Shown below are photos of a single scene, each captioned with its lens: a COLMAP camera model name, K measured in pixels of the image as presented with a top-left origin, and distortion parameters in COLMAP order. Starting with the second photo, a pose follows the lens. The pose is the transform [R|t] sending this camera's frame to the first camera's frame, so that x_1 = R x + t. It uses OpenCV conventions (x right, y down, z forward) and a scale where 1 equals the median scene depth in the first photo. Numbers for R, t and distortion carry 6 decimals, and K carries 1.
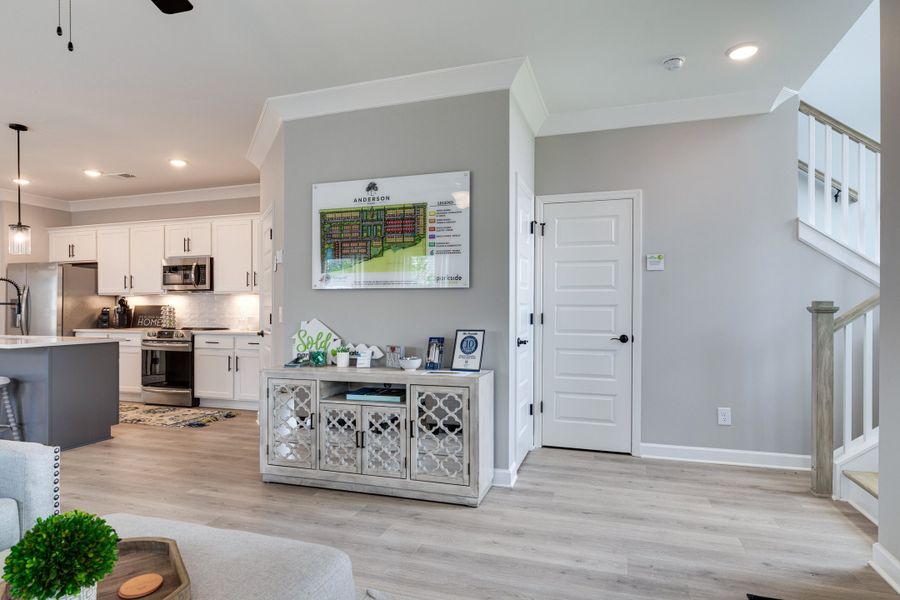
lens RADIAL K [[466.2, 0, 417.9], [0, 466.2, 312.9], [0, 0, 1]] dist [0.018332, -0.000766]
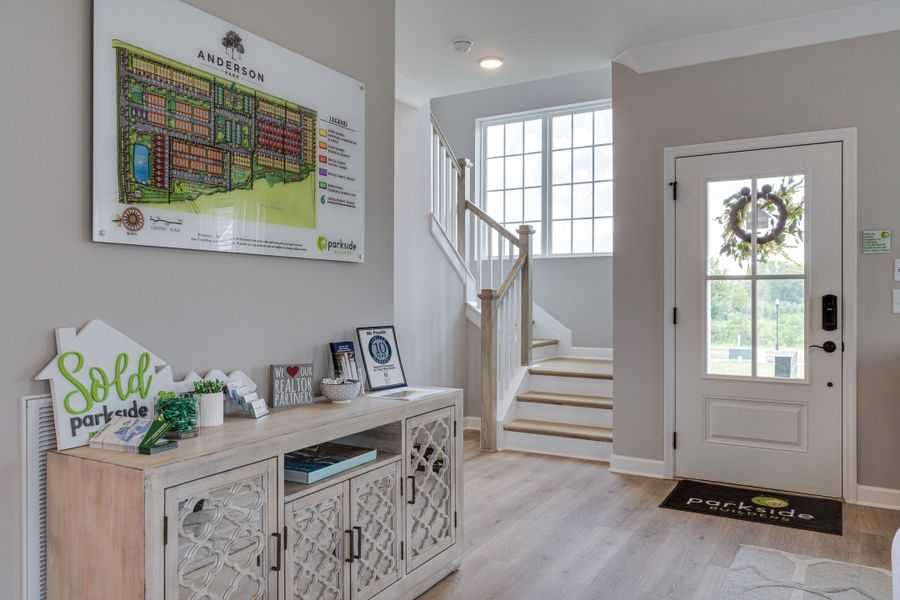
lens RADIAL K [[675.2, 0, 446.9], [0, 675.2, 289.7], [0, 0, 1]] dist [0.030335, 0.002531]
pose [[0.217898, 0.008240, 0.975937, -0.755575], [-0.001666, 0.999966, -0.008071, -0.008414], [-0.975970, 0.000133, 0.217904, 0.651263]]
